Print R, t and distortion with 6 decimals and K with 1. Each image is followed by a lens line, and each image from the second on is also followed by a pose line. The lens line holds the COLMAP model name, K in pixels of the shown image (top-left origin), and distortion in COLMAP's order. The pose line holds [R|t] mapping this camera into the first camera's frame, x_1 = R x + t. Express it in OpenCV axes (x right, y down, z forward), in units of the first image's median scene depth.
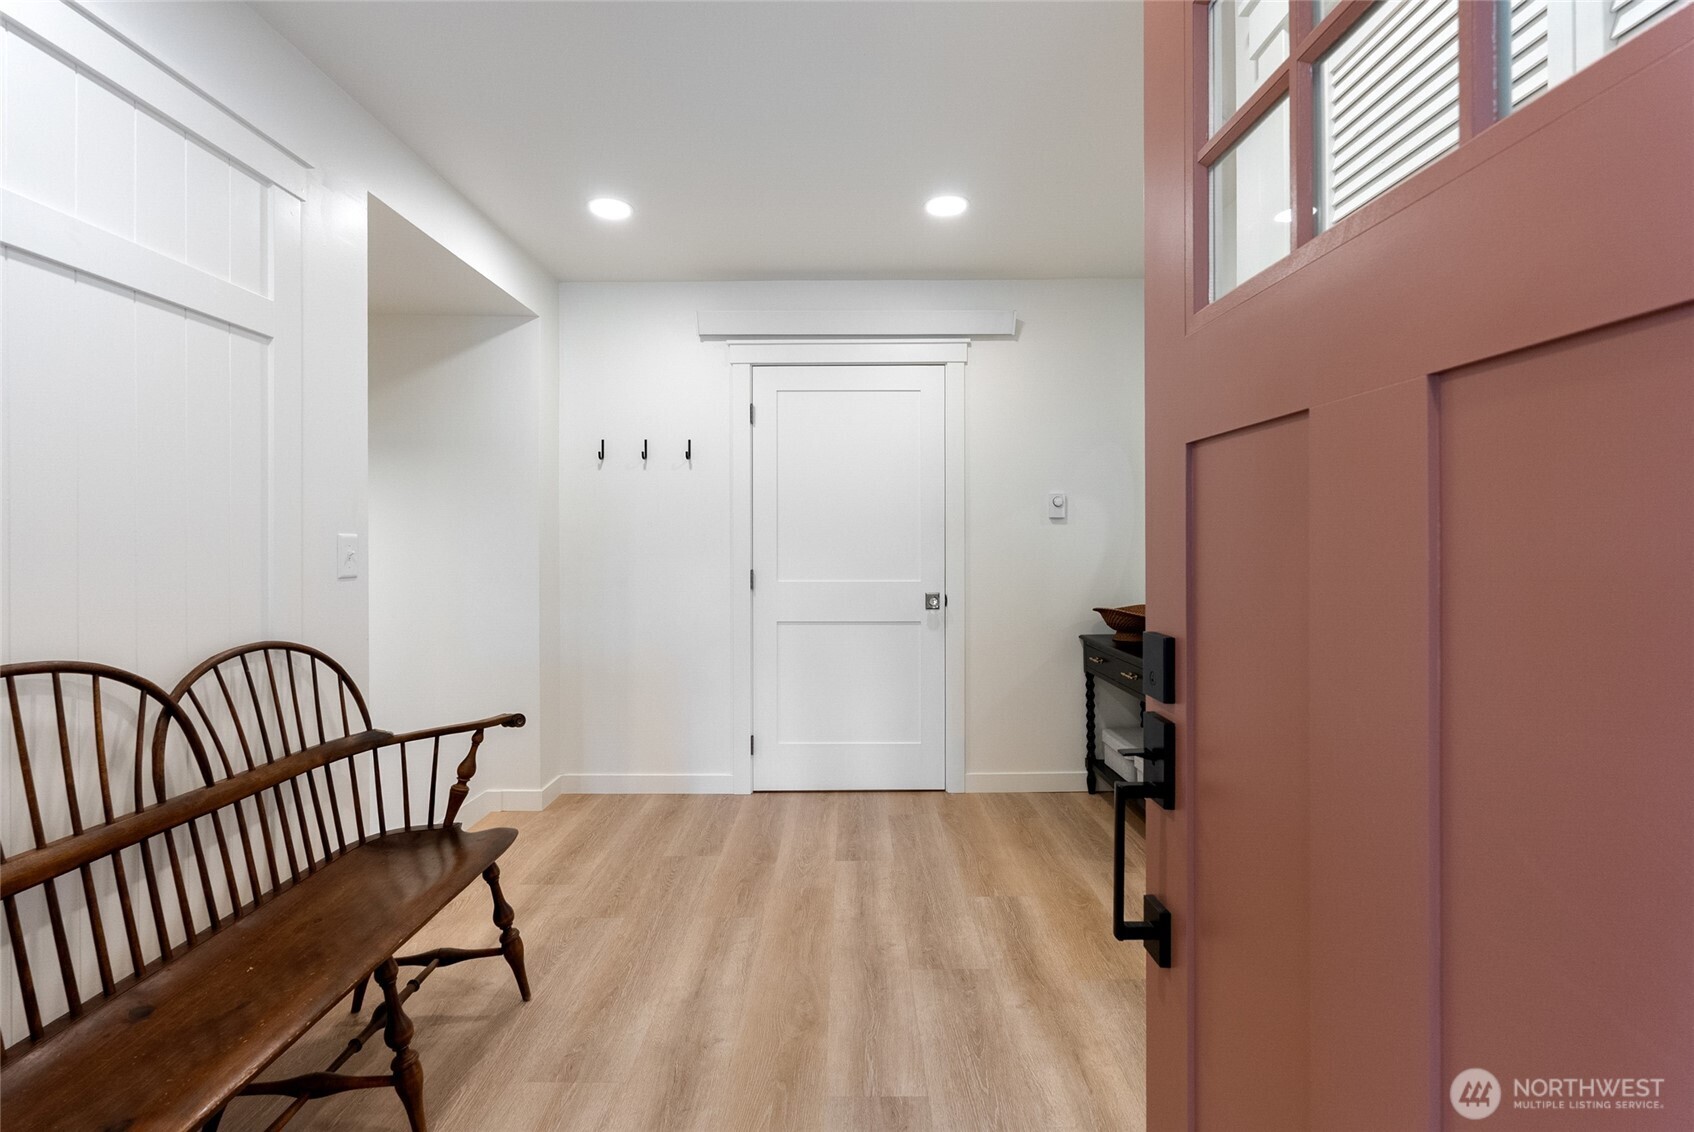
lens RADIAL K [[758.3, 0, 847.2], [0, 758.3, 546.3], [0, 0, 1]] dist [0.000344, 0.000230]
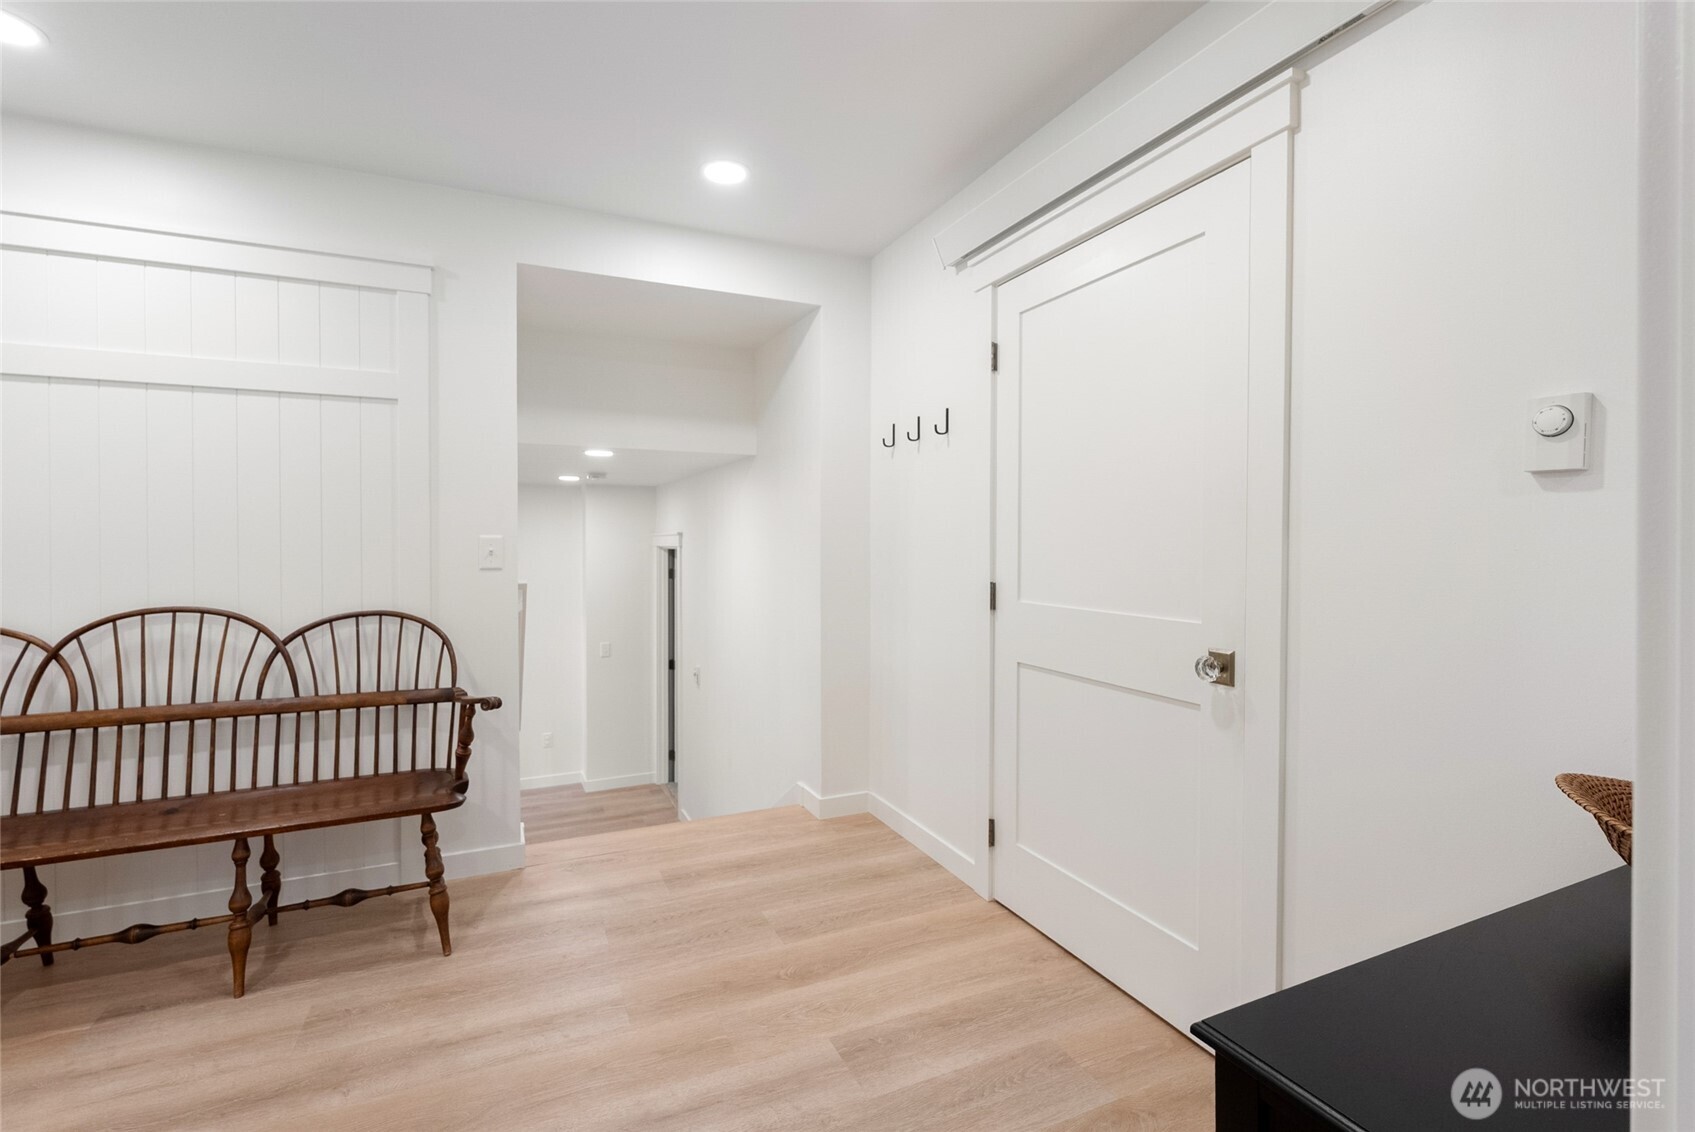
lens RADIAL K [[754.3, 0, 845.7], [0, 754.3, 553.7], [0, 0, 1]] dist [0.001131, -0.000199]
pose [[0.413232, 0.017639, -0.910455, 0.558604], [-0.005064, 0.999841, 0.017073, -0.007557], [0.910612, -0.002445, 0.413255, 0.737993]]
